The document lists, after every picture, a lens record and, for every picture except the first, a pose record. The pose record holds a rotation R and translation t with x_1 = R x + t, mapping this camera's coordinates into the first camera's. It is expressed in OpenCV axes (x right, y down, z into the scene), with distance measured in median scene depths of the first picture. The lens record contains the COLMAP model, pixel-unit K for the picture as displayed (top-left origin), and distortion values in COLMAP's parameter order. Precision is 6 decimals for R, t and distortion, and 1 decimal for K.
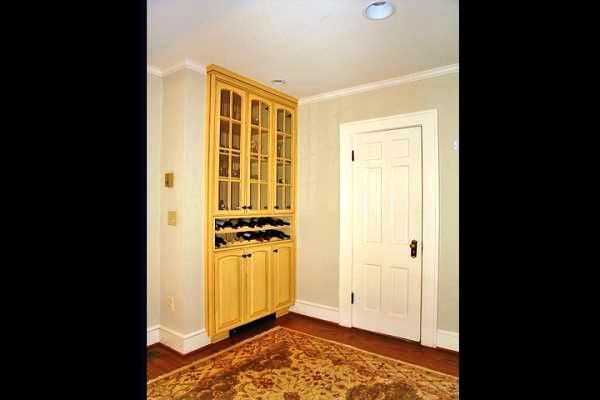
lens RADIAL K [[199.6, 0, 299.3], [0, 199.6, 205.1], [0, 0, 1]] dist [-0.040129, 0.000008]
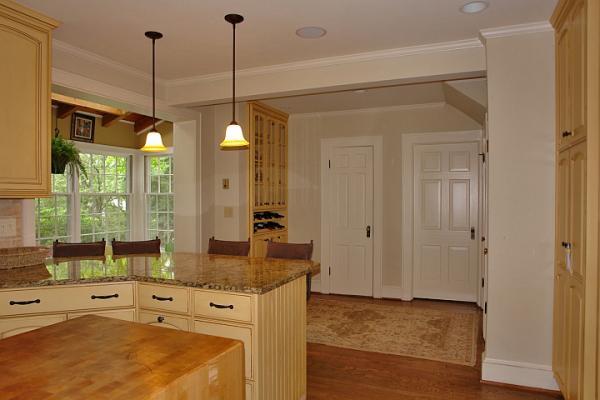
lens RADIAL K [[406.2, 0, 298.6], [0, 406.2, 202.7], [0, 0, 1]] dist [-0.110571, 0.045481]
pose [[0.890635, -0.005021, 0.454692, -1.220960], [-0.001780, 0.999893, 0.014527, -0.031693], [-0.454716, -0.013748, 0.890530, -1.407263]]
